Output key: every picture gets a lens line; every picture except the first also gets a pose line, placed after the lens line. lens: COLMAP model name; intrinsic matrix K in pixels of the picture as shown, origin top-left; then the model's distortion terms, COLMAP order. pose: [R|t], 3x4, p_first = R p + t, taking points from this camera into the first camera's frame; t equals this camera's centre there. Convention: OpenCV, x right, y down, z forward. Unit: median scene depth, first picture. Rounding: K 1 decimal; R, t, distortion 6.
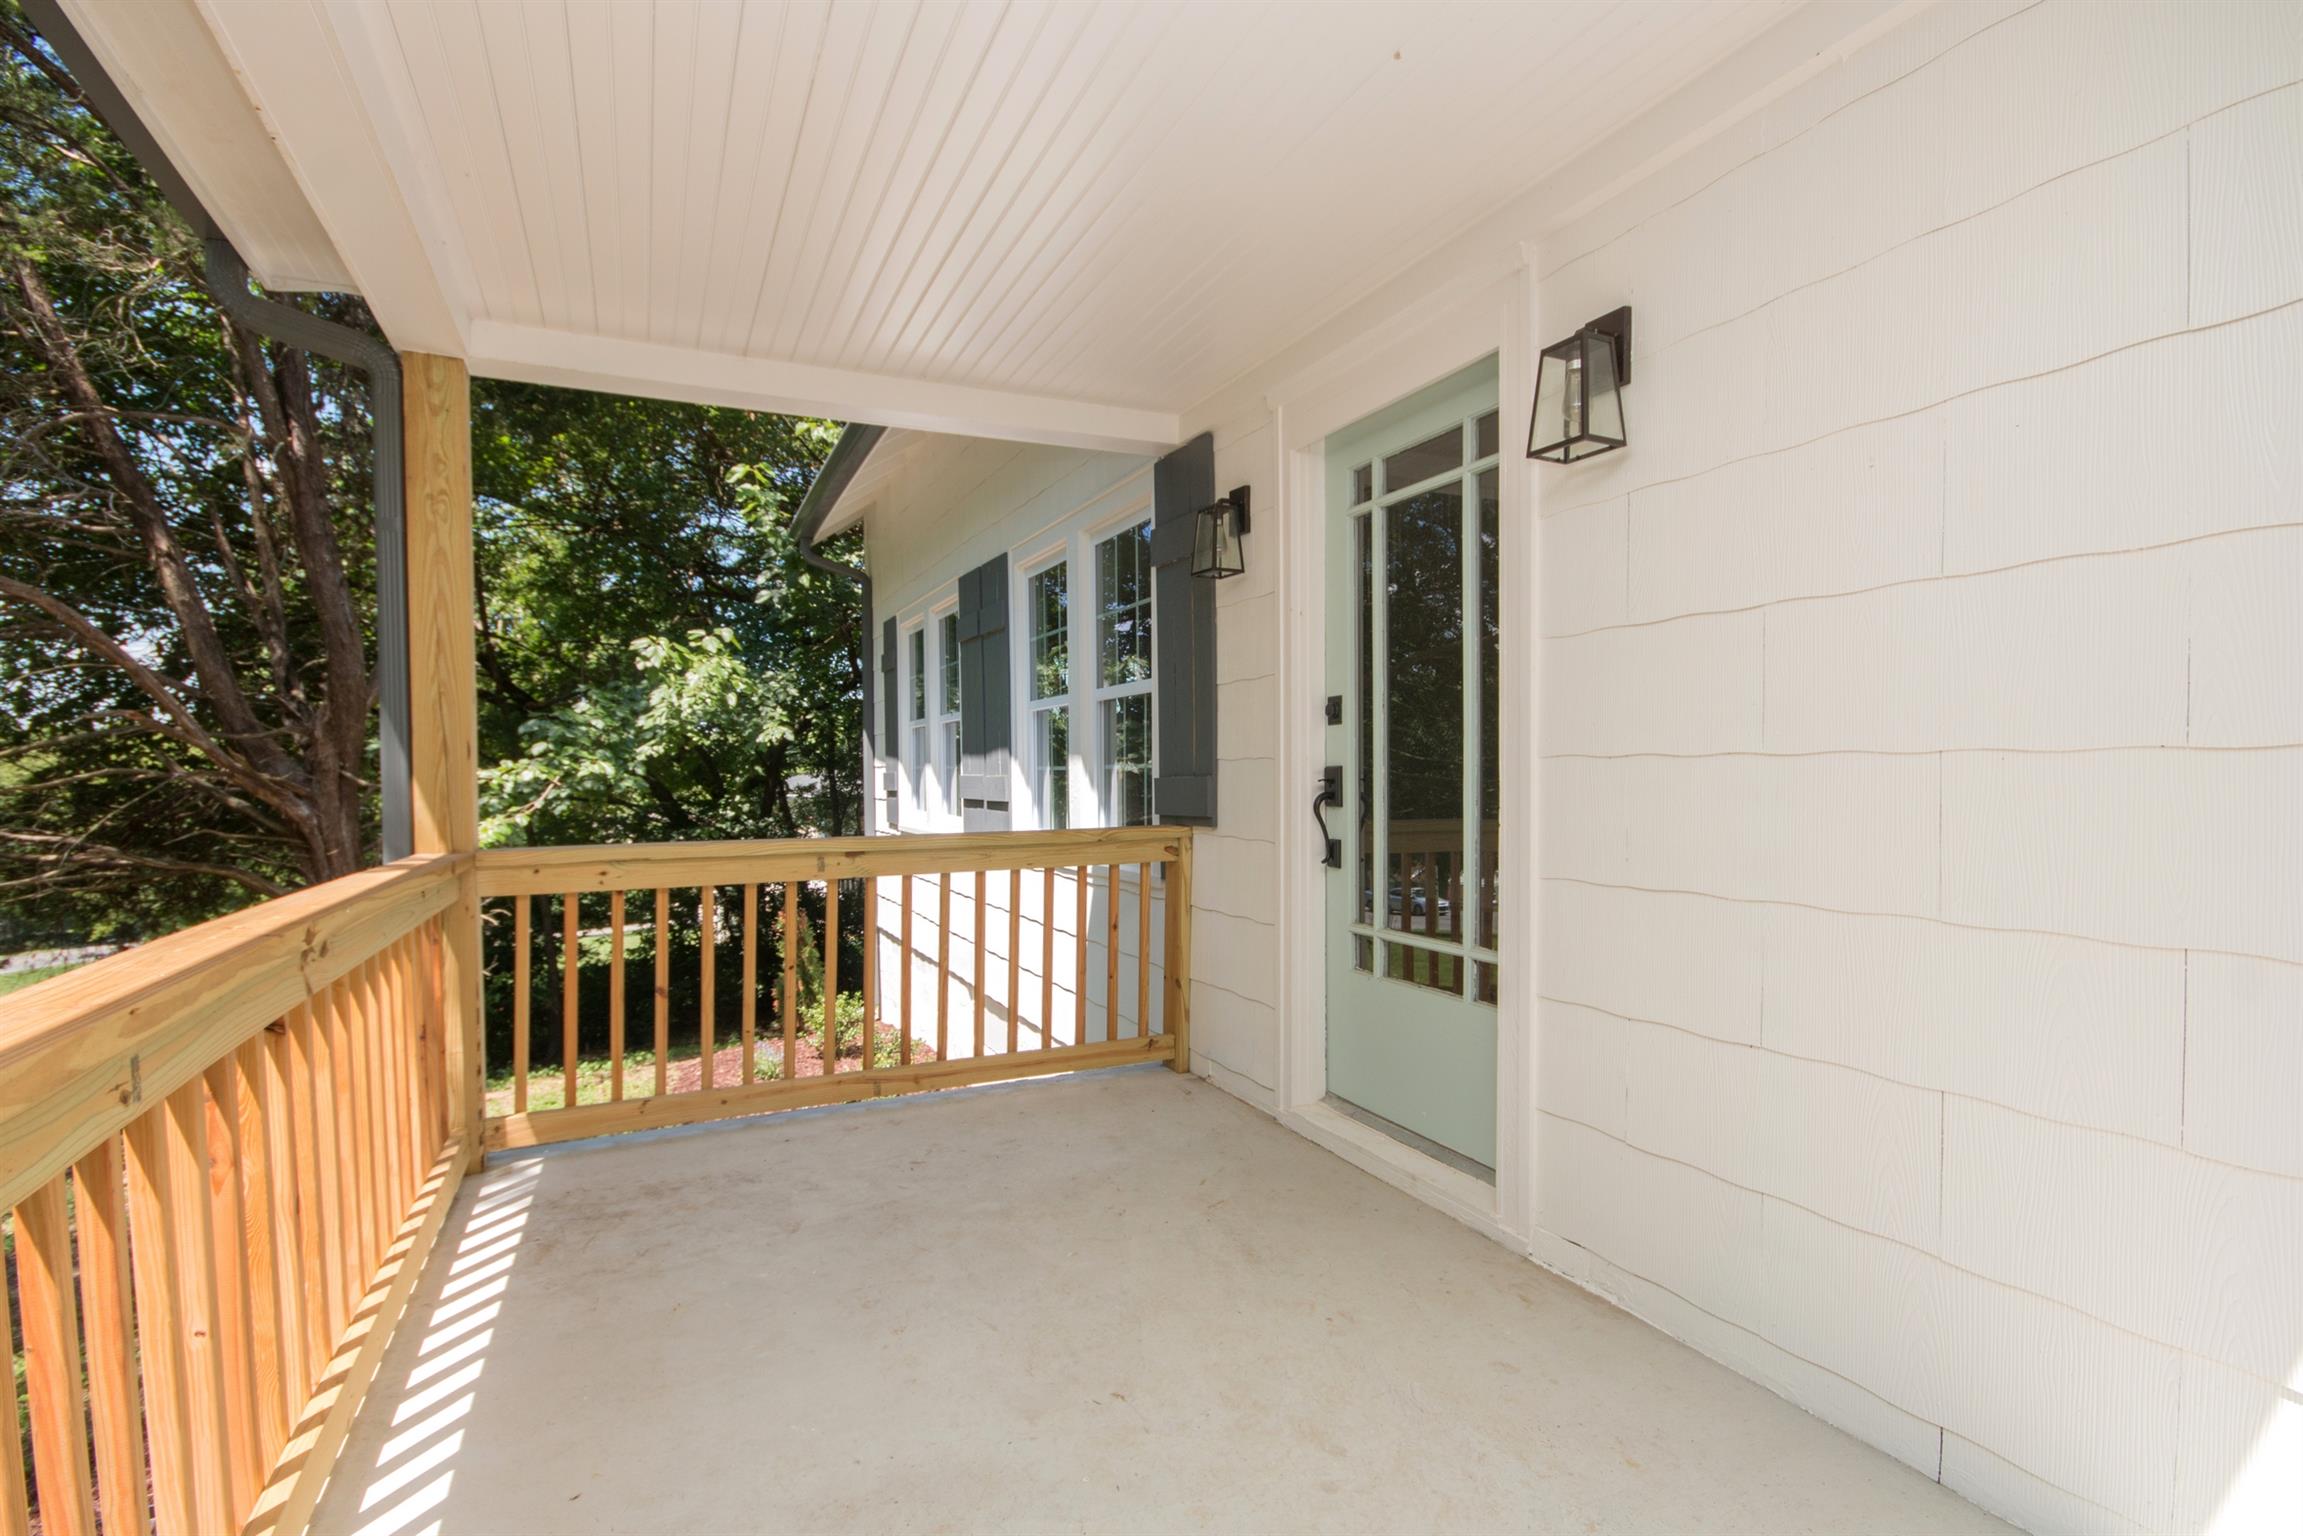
lens RADIAL K [[1102.5, 0, 1153.8], [0, 1102.5, 793.2], [0, 0, 1]] dist [0.000319, 0.000020]
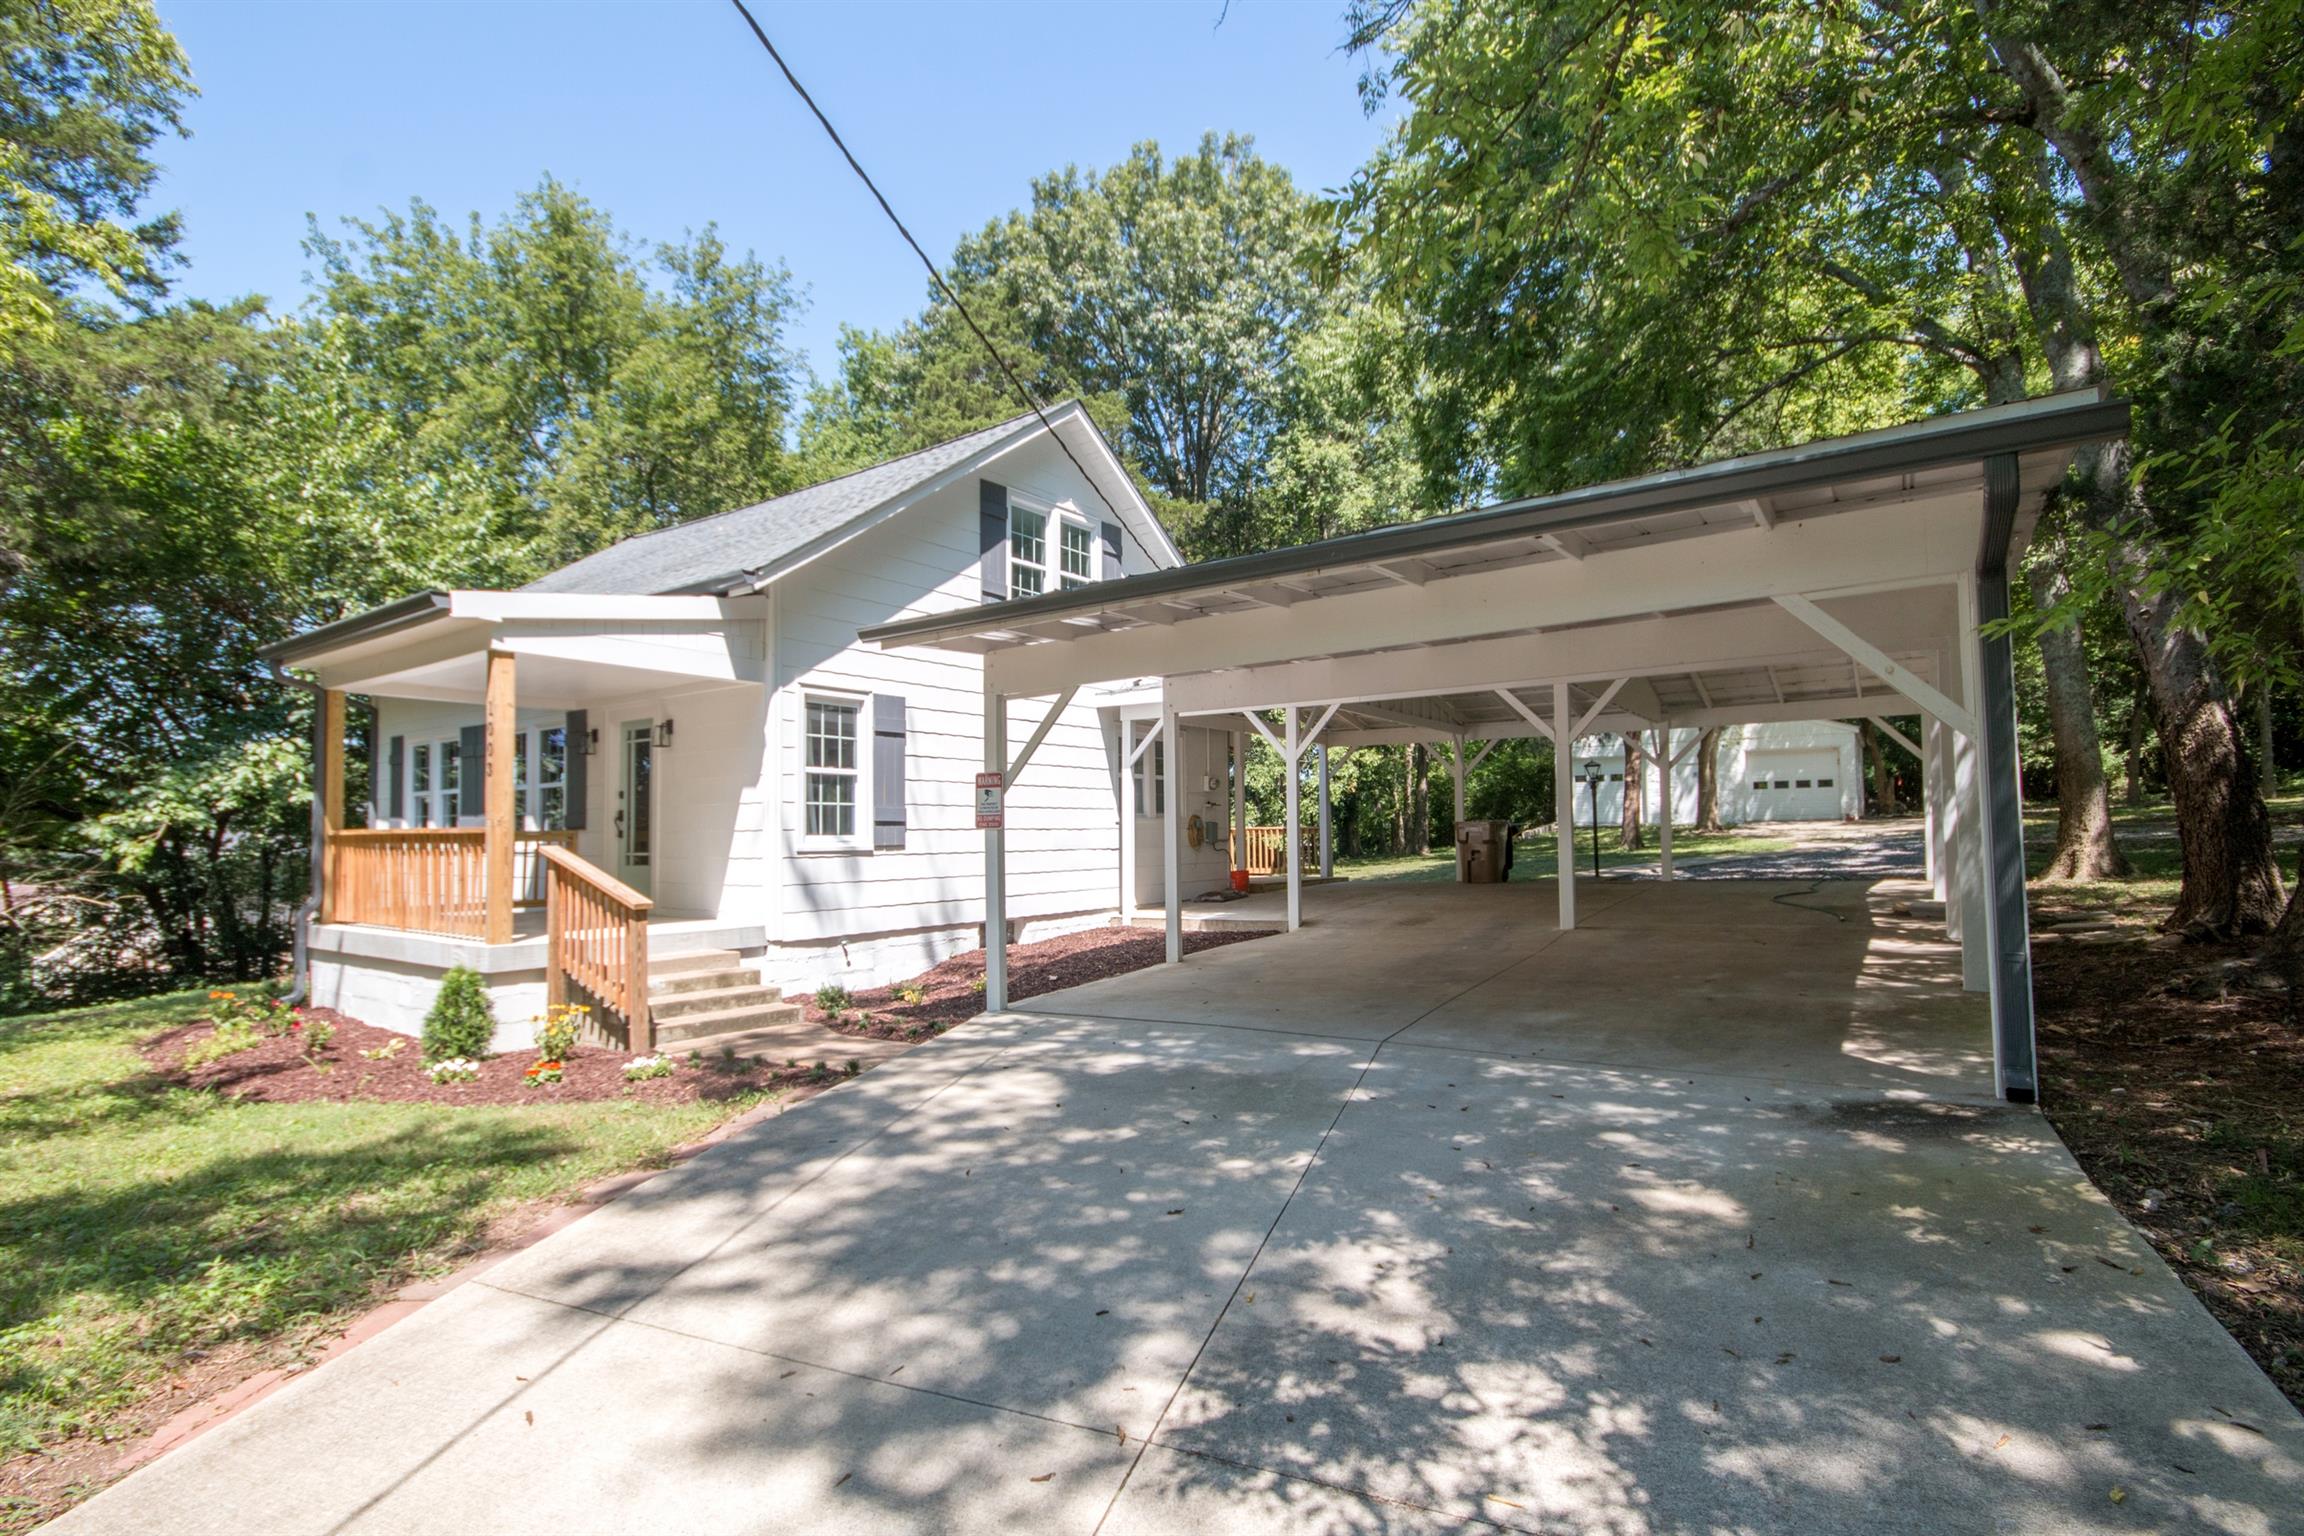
lens RADIAL K [[1109.6, 0, 1151.9], [0, 1109.6, 779.9], [0, 0, 1]] dist [-0.001219, -0.000233]
pose [[0.876704, 0.013517, 0.480840, -0.059553], [0.018260, 0.997949, -0.061348, 0.123096], [-0.480683, 0.062564, 0.874660, -2.848472]]
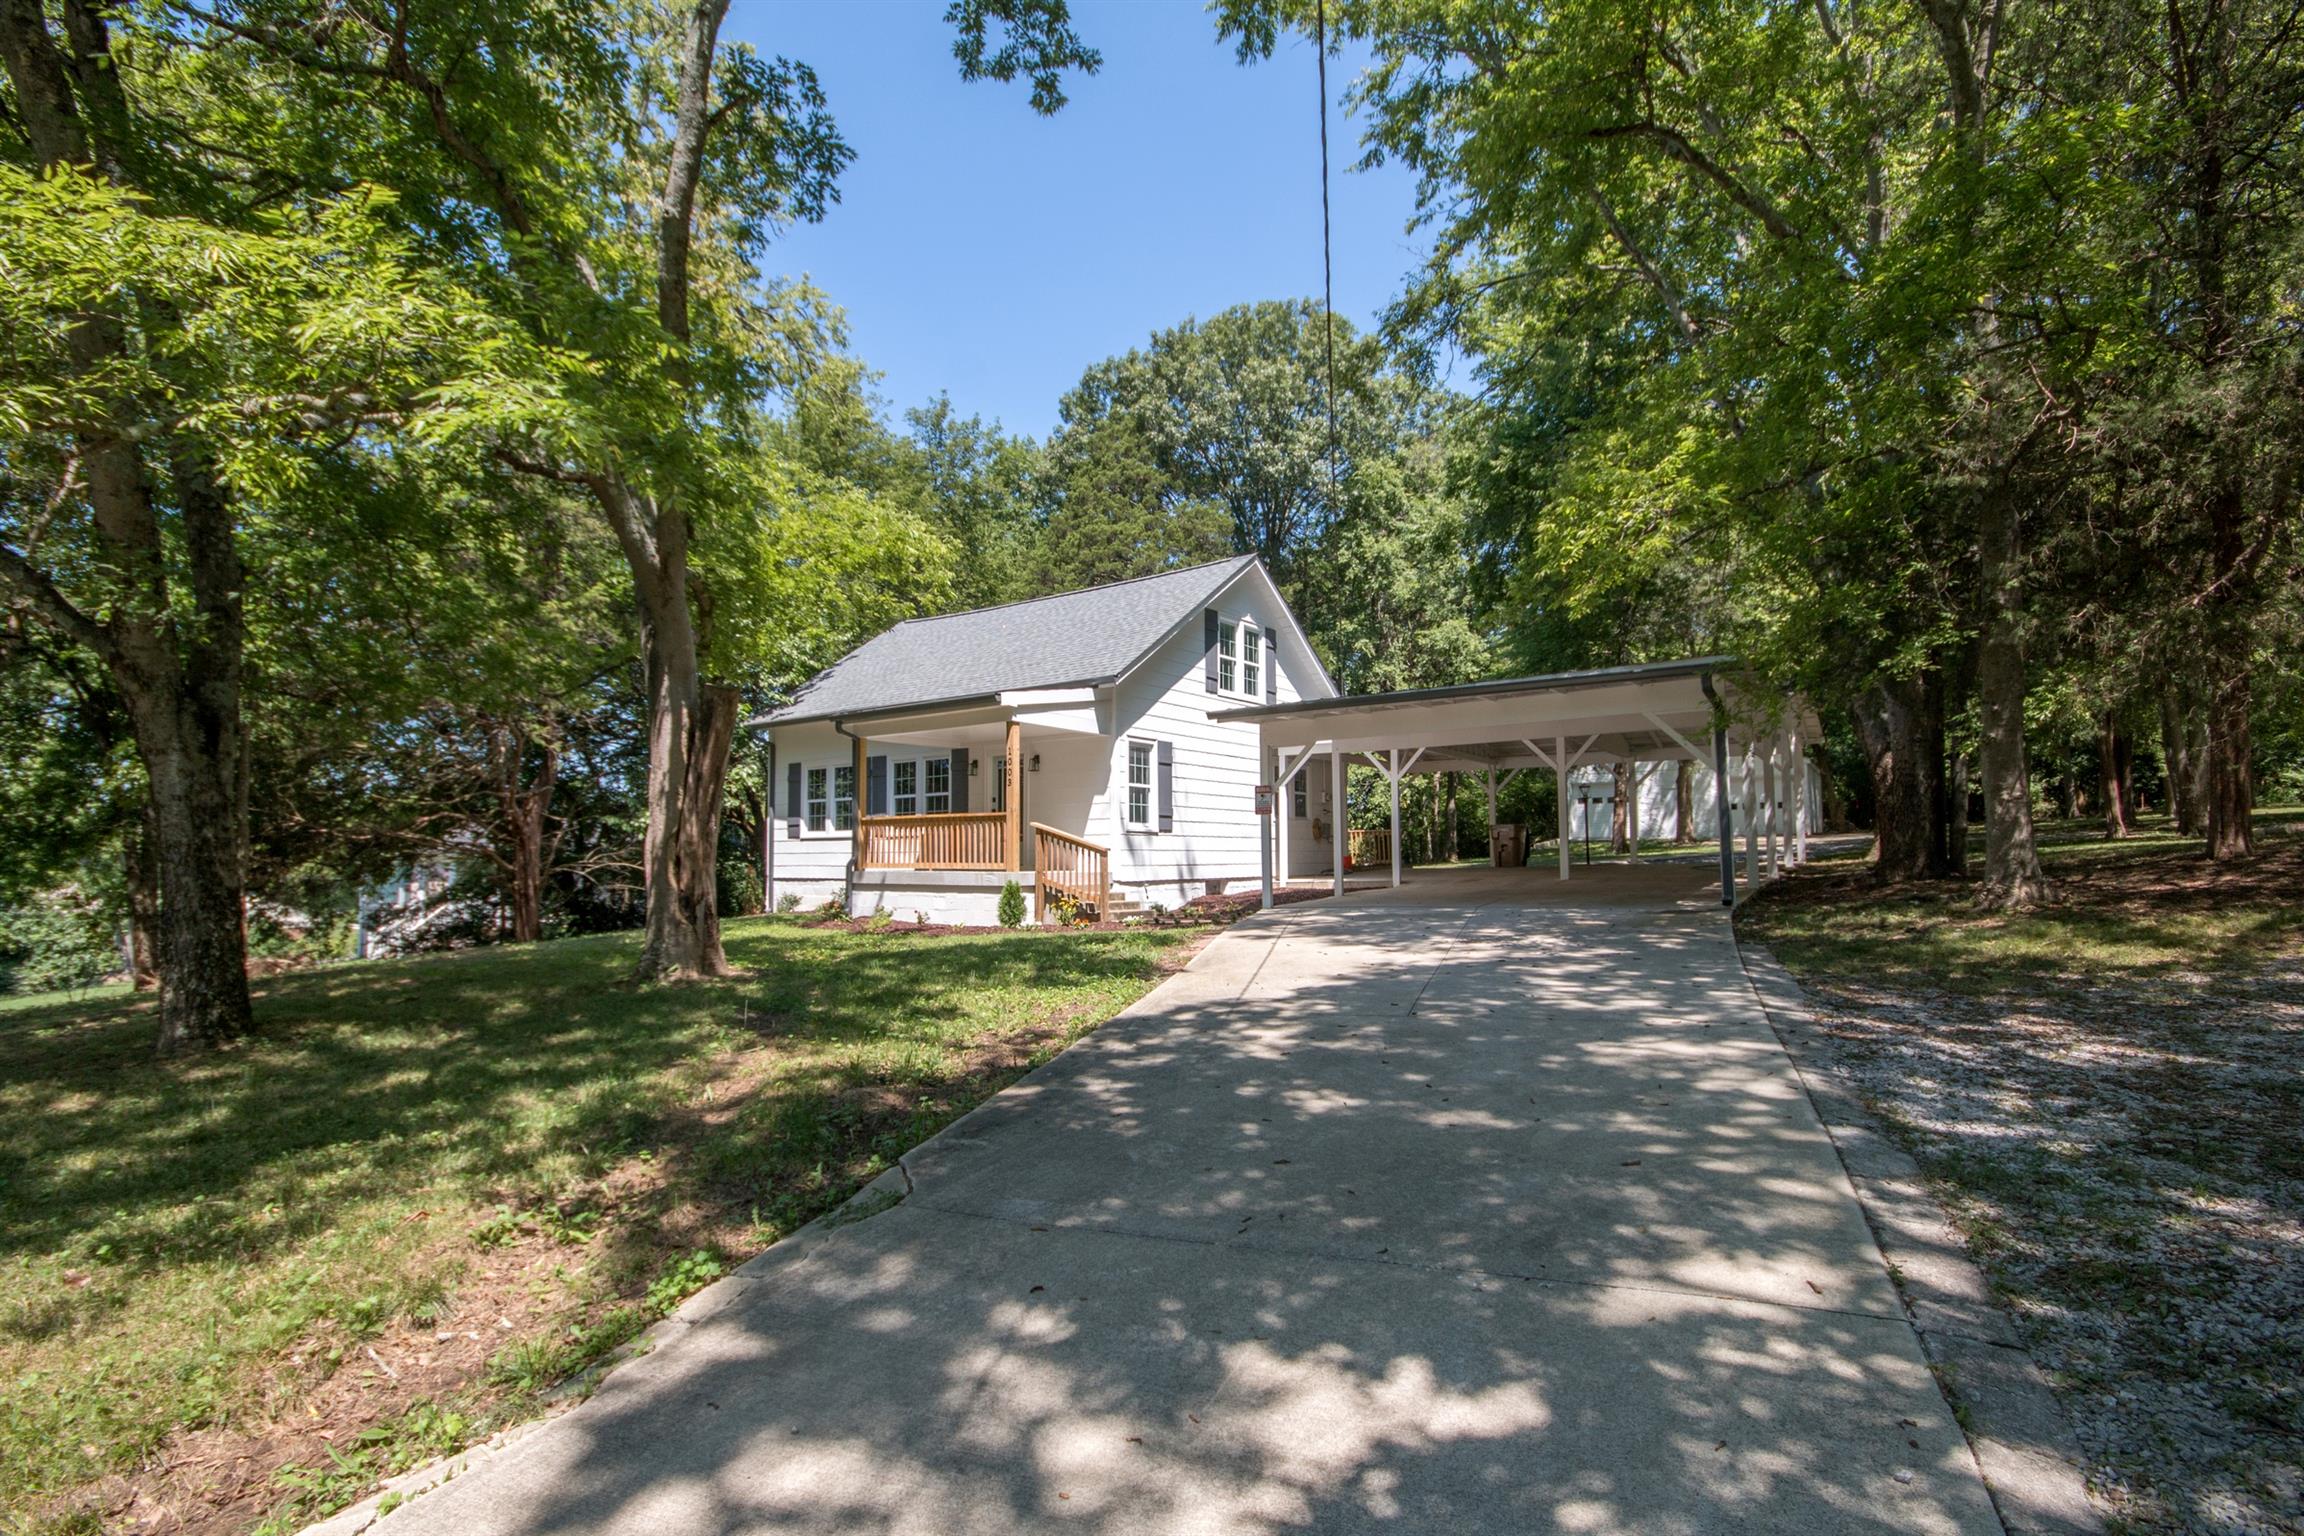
lens RADIAL K [[1125.3, 0, 1145.7], [0, 1125.3, 787.5], [0, 0, 1]] dist [-0.016727, 0.000069]
pose [[0.879840, 0.025273, 0.474597, -1.898256], [0.013466, 0.996859, -0.078048, 0.325119], [-0.475078, 0.075061, 0.876736, -4.483561]]
